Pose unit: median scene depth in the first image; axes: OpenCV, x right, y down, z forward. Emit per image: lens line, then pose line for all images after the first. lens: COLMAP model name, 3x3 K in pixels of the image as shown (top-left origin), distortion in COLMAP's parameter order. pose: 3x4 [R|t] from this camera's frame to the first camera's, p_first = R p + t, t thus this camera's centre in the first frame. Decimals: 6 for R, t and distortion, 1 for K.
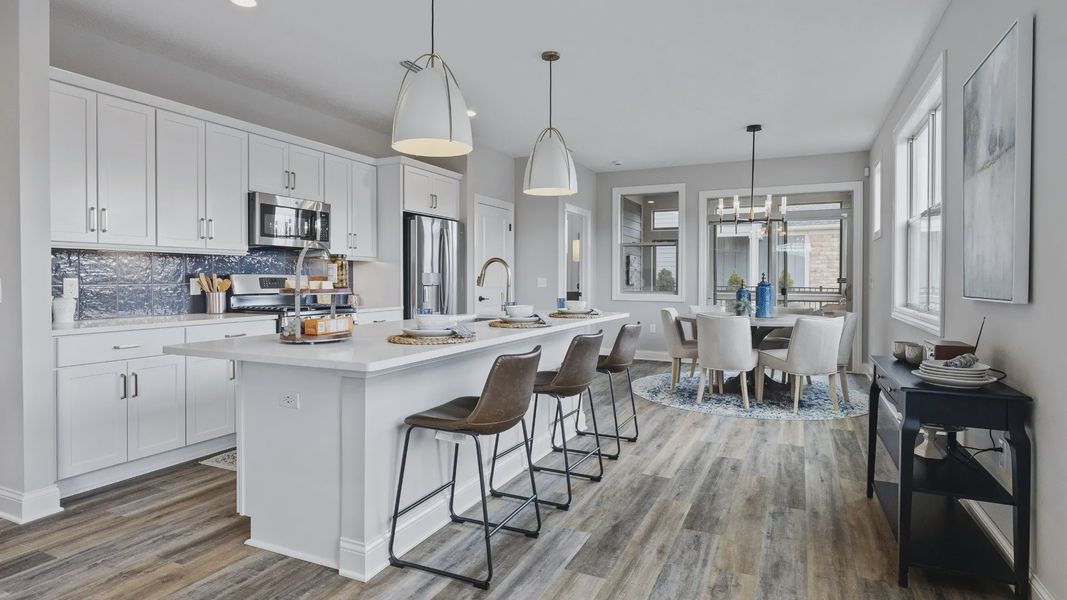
lens RADIAL K [[568.4, 0, 533.6], [0, 568.4, 288.8], [0, 0, 1]] dist [0.005456, -0.001141]
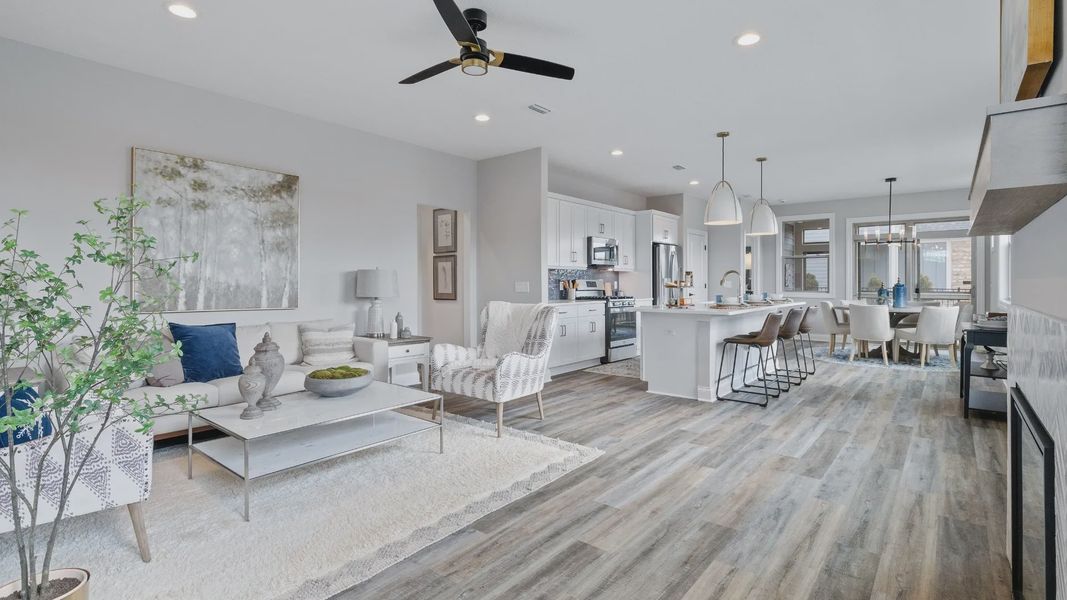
lens RADIAL K [[503.8, 0, 534.1], [0, 503.8, 285.8], [0, 0, 1]] dist [0.005296, -0.001930]
pose [[0.968714, -0.000787, -0.248180, -0.200795], [-0.001843, 0.999945, -0.010365, 0.010195], [0.248174, 0.010499, 0.968659, -0.539237]]
